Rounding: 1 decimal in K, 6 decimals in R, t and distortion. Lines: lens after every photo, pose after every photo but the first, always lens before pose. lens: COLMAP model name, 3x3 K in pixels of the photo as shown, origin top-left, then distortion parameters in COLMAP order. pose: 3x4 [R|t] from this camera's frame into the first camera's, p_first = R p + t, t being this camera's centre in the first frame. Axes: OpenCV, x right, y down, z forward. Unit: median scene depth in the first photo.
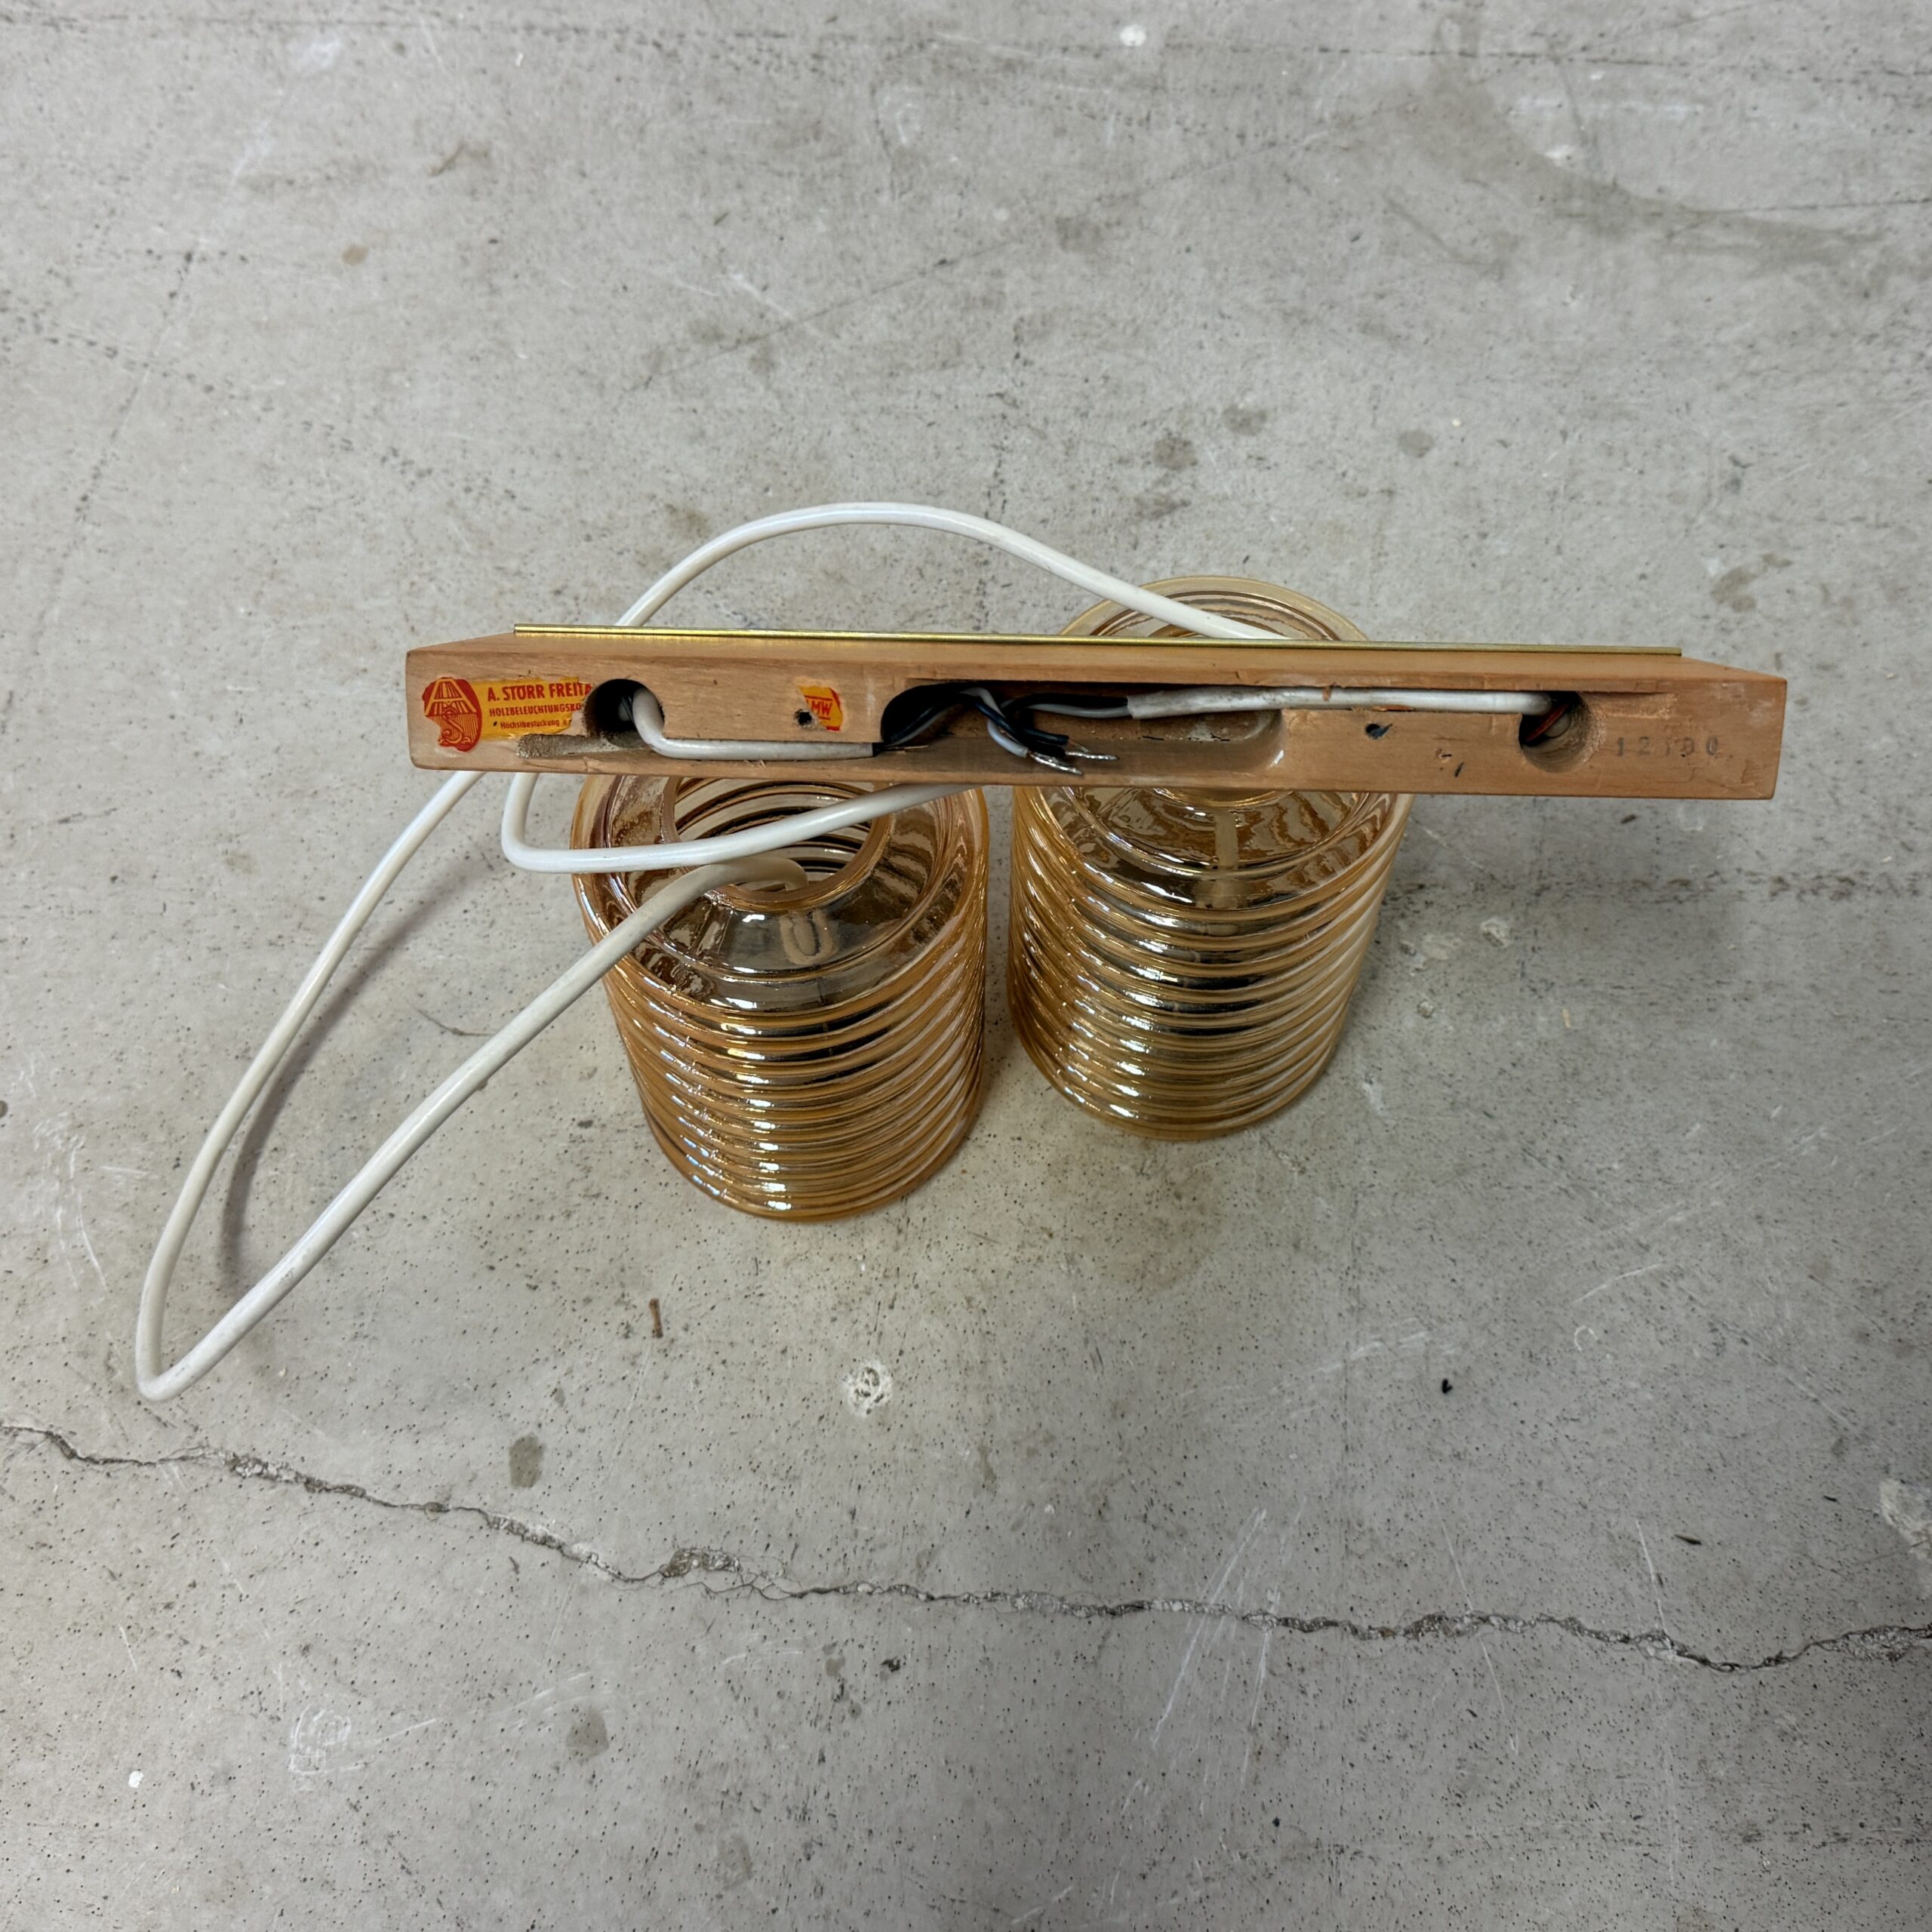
lens RADIAL K [[1866.4, 0, 966.0], [0, 1866.4, 966.0], [0, 0, 1]] dist [0.127354, -0.166666]
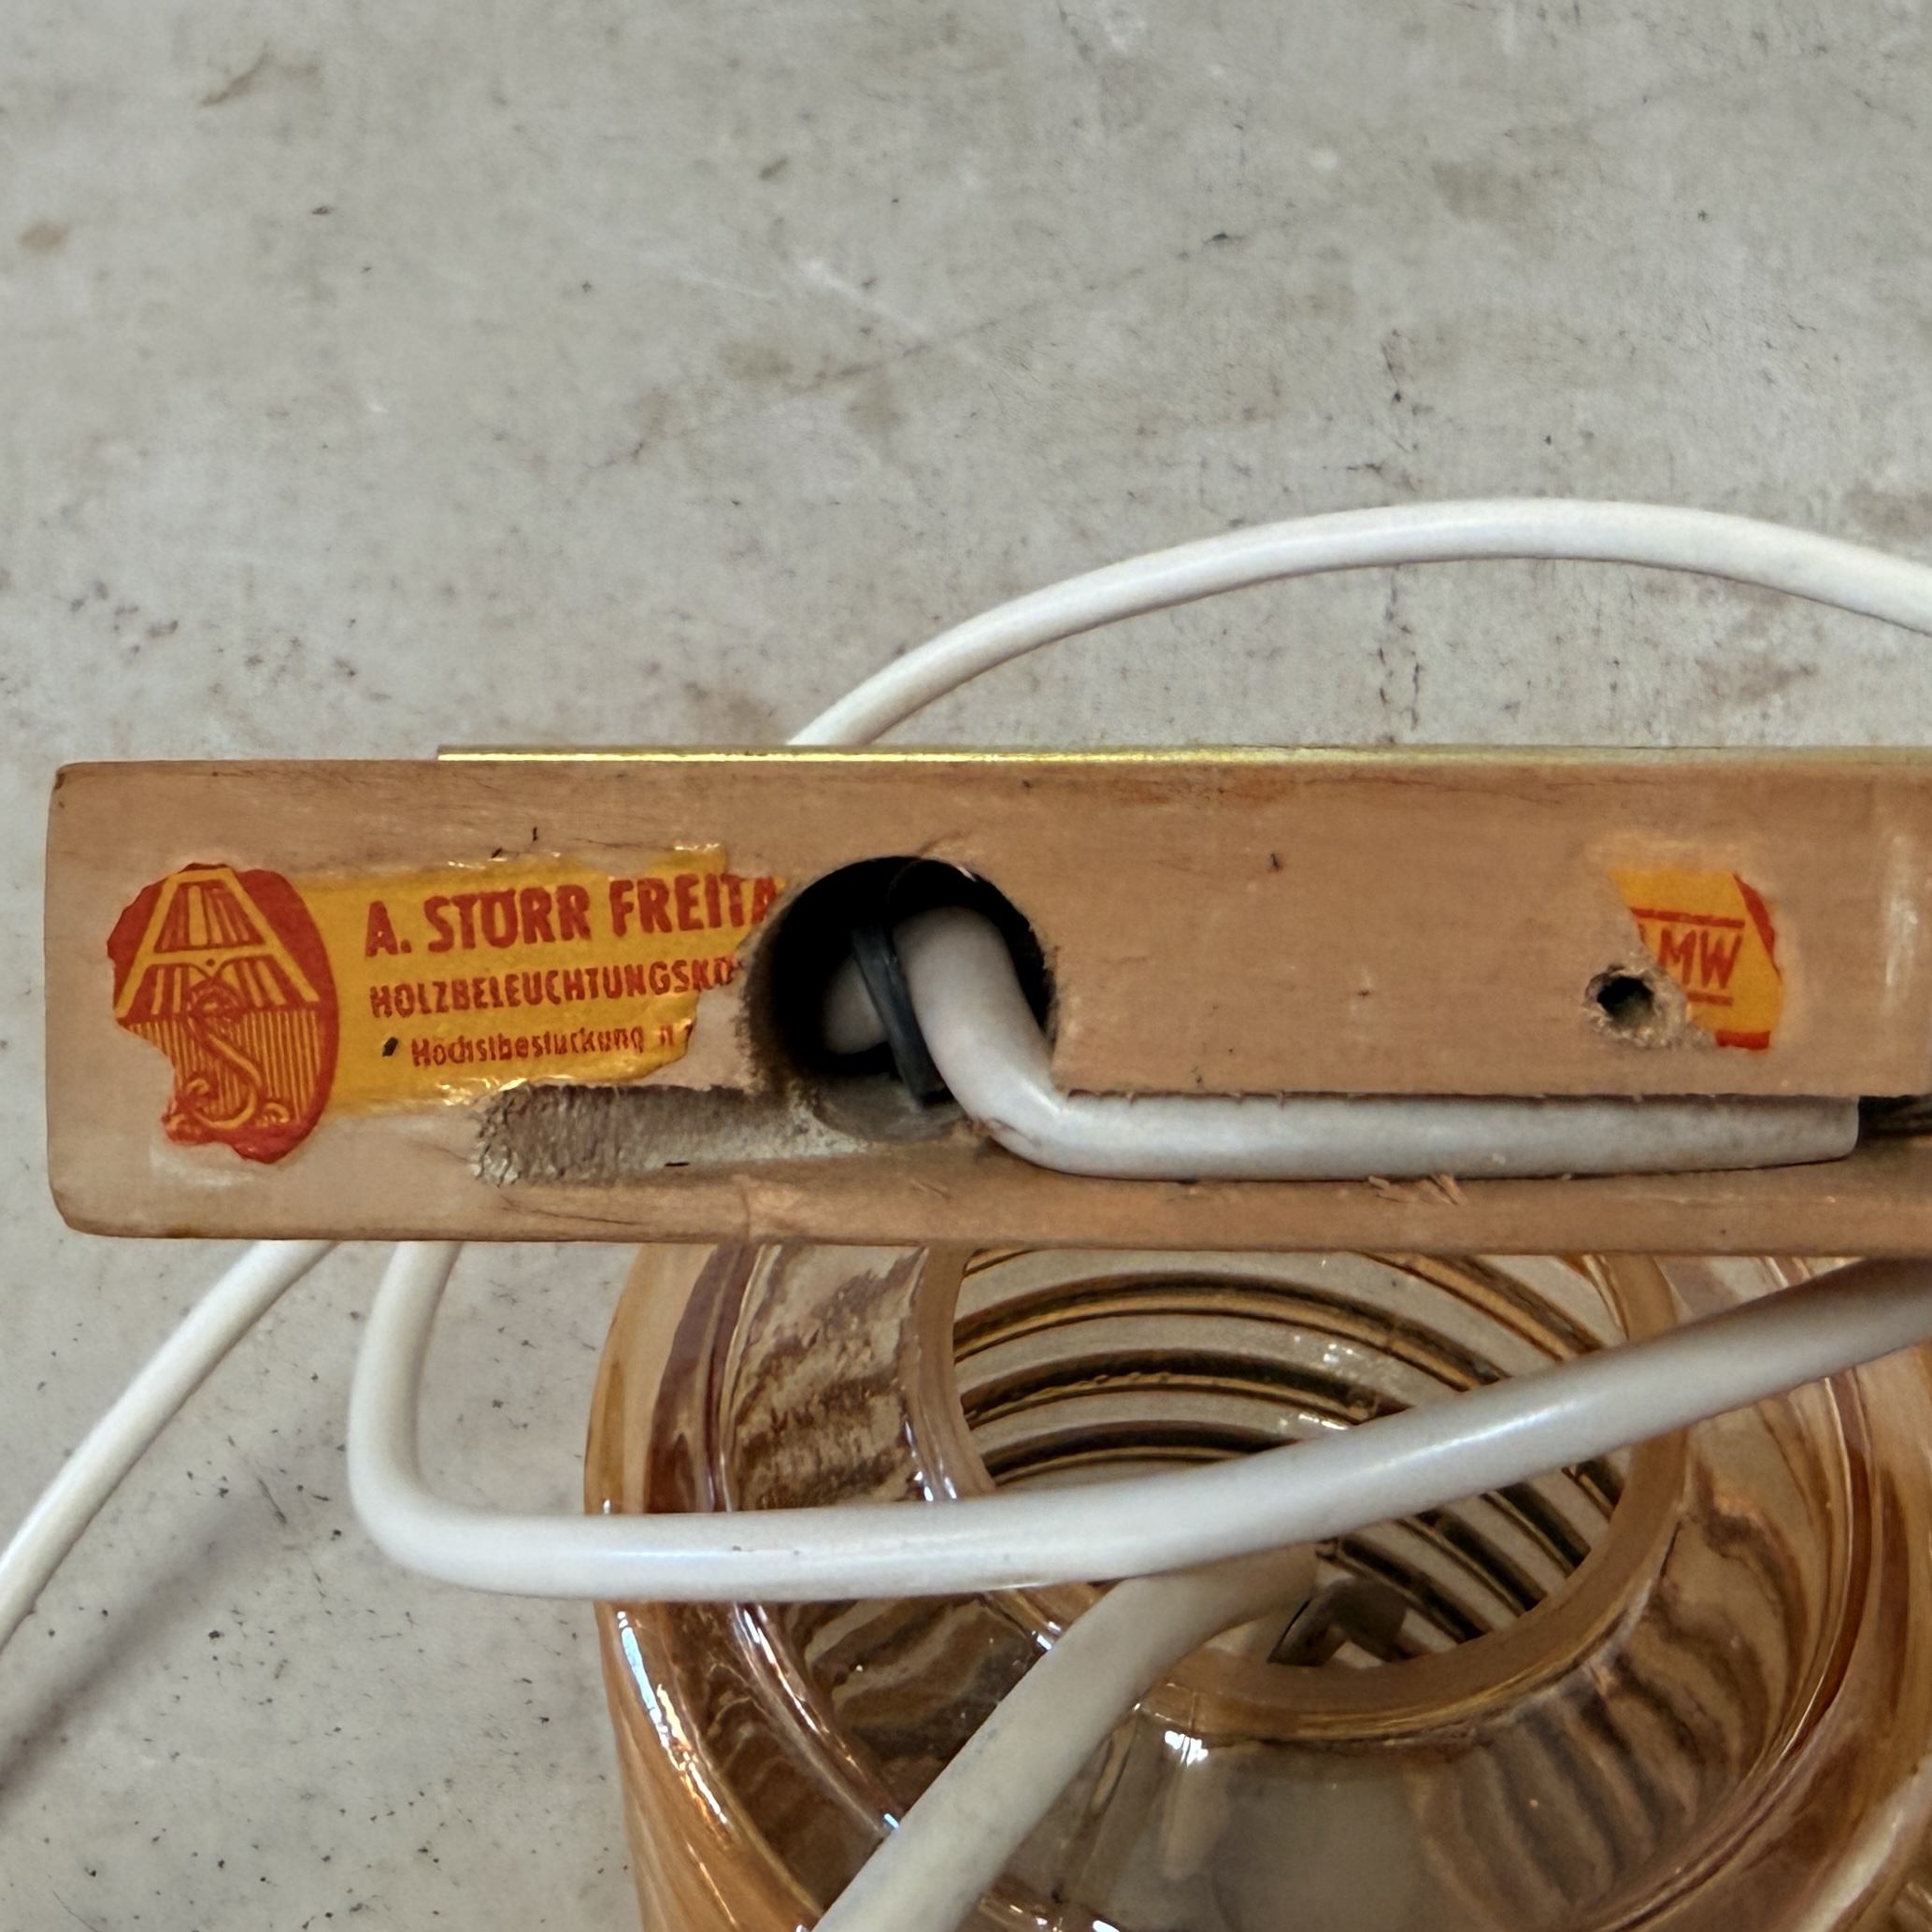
lens RADIAL K [[3254.2, 0, 966.0], [0, 3254.2, 966.0], [0, 0, 1]] dist [-0.020346, 0.150597]
pose [[0.999429, -0.017126, -0.029122, -0.064907], [0.011031, 0.980167, -0.197867, -0.021536], [0.031933, 0.197433, 0.979796, 0.233174]]
